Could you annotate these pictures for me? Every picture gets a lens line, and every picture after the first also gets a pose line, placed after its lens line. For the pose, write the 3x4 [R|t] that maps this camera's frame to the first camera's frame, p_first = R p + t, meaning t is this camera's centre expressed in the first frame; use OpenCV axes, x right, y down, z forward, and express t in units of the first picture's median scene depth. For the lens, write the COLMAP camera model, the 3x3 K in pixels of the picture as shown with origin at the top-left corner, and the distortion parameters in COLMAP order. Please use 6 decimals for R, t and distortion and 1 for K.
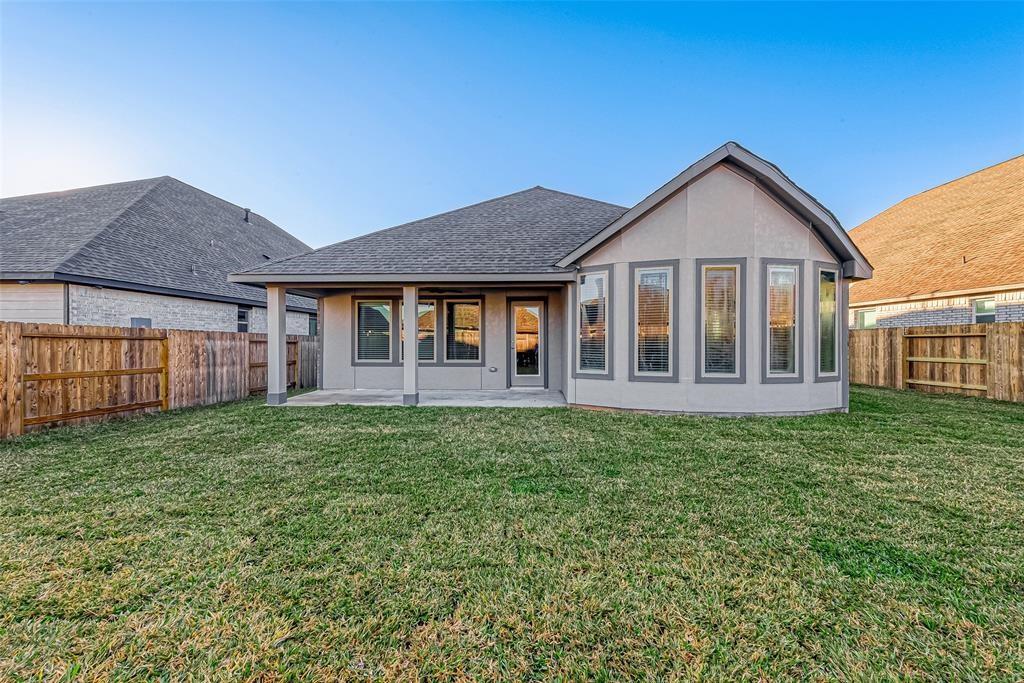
lens RADIAL K [[408.0, 0, 529.3], [0, 408.0, 343.8], [0, 0, 1]] dist [0.002299, 0.000149]
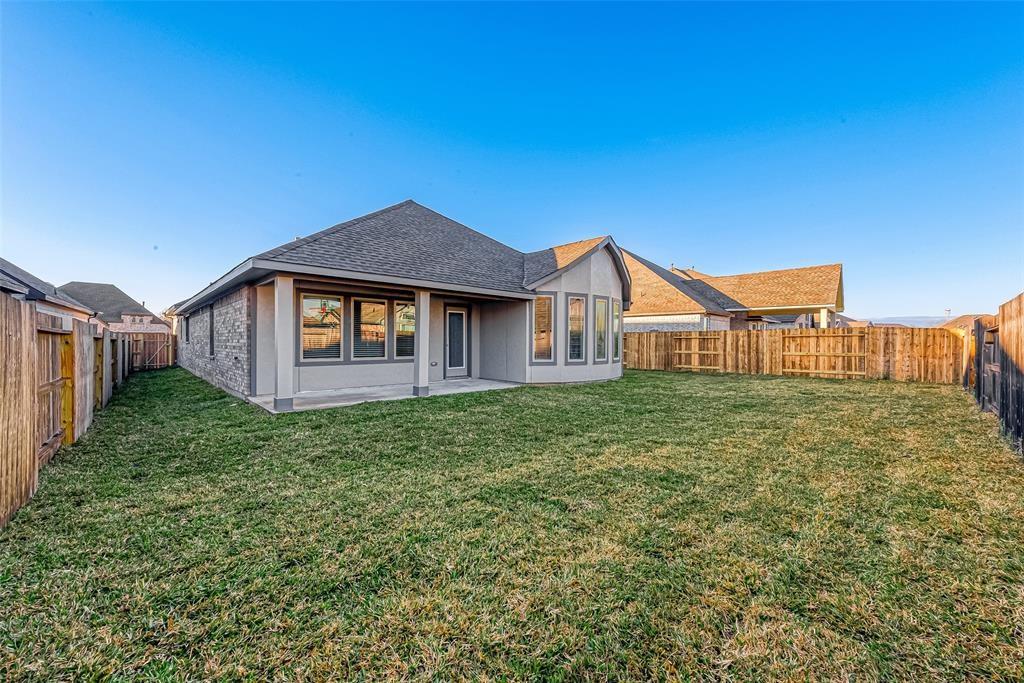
lens RADIAL K [[408.0, 0, 529.3], [0, 408.0, 343.8], [0, 0, 1]] dist [0.002299, 0.000149]
pose [[0.661544, 0.001238, 0.749905, -0.836572], [-0.004125, 0.999990, 0.001988, 0.002110], [-0.749895, -0.004409, 0.661543, 0.025094]]
